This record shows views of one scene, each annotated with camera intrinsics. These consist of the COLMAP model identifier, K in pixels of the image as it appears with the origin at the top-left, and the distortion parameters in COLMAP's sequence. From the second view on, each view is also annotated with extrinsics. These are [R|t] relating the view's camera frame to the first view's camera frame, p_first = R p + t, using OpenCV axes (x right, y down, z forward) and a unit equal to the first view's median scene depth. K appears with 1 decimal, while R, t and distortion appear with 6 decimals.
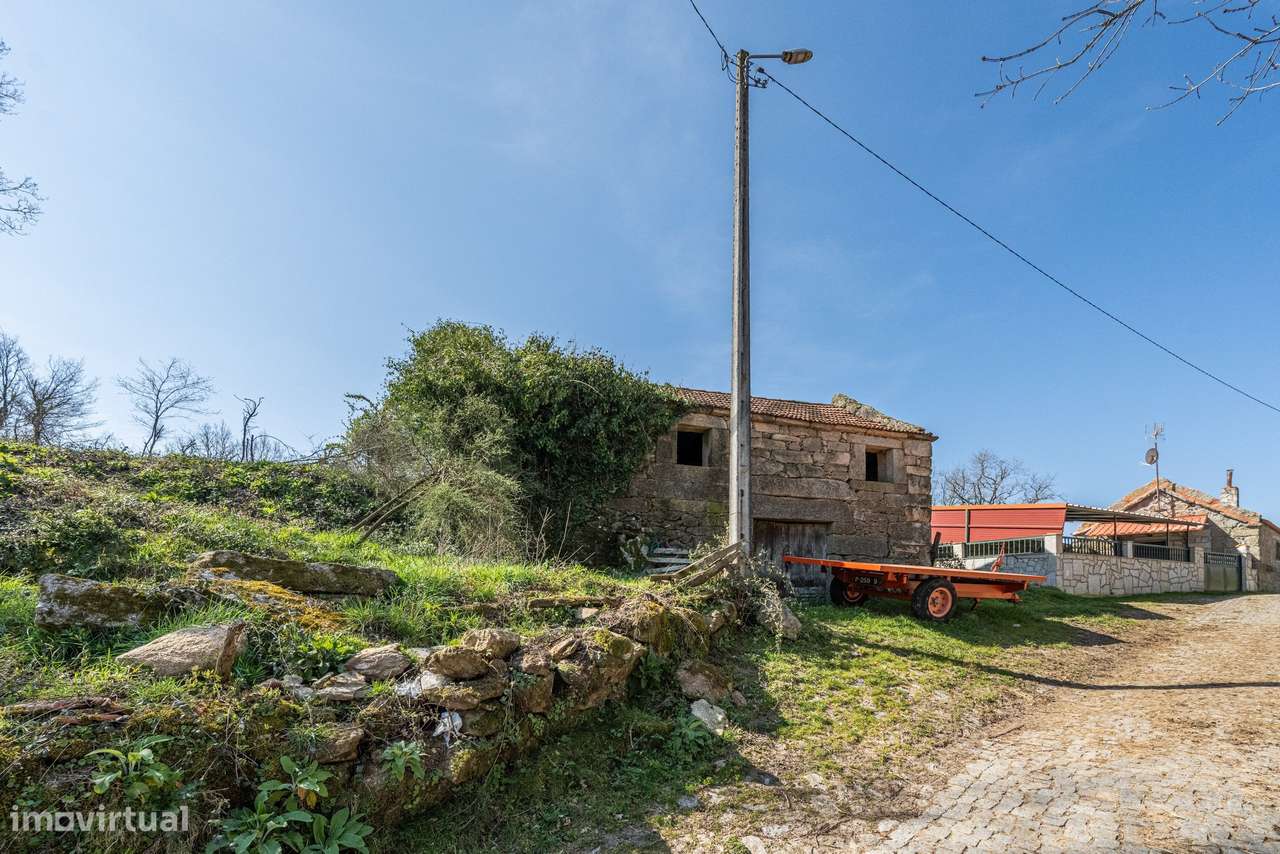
lens RADIAL K [[591.0, 0, 640.0], [0, 591.0, 427.0], [0, 0, 1]] dist [0.000890, 0.000067]
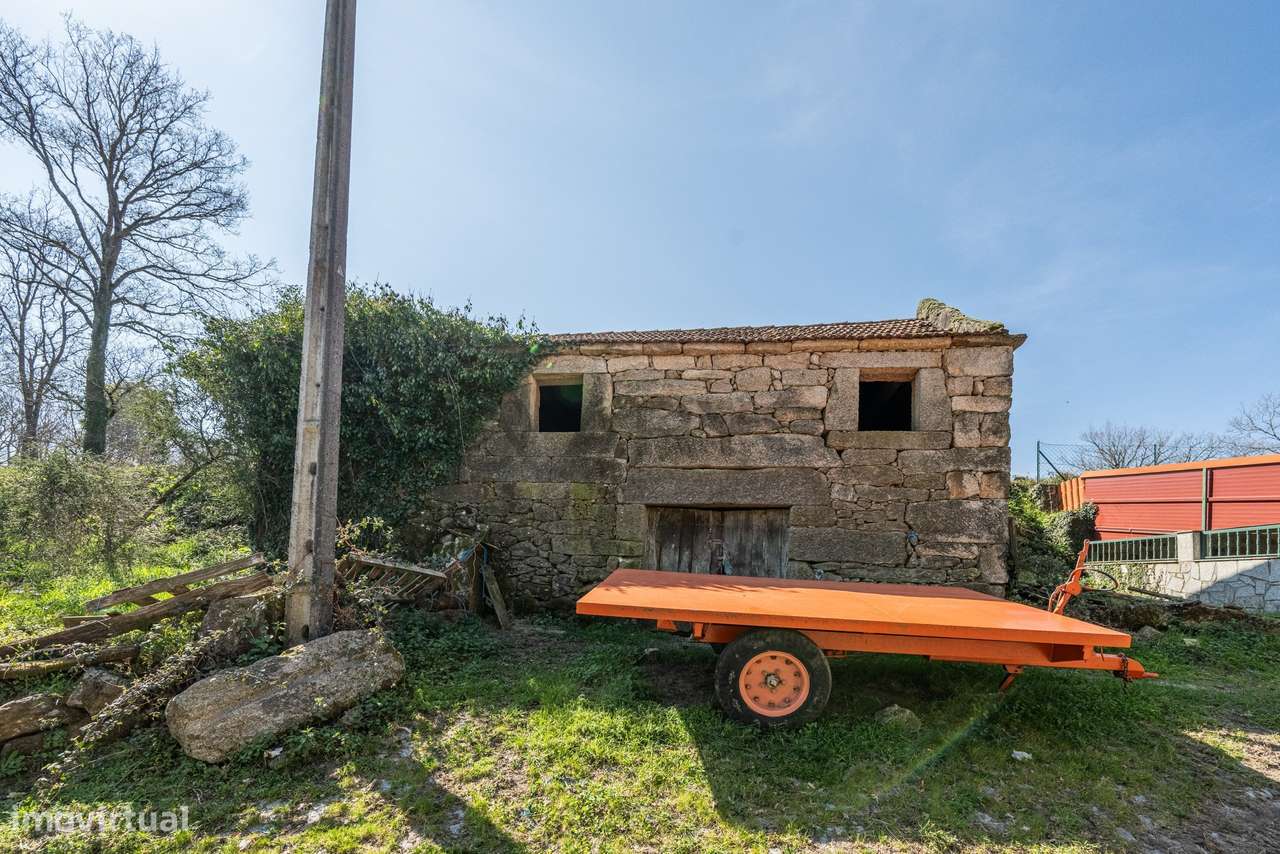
lens RADIAL K [[591.0, 0, 640.0], [0, 591.0, 427.0], [0, 0, 1]] dist [0.000890, 0.000067]
pose [[0.895087, -0.094621, -0.435737, 0.449345], [0.104365, 0.994538, -0.001580, 0.067267], [0.433506, -0.044061, 0.900073, 0.404185]]
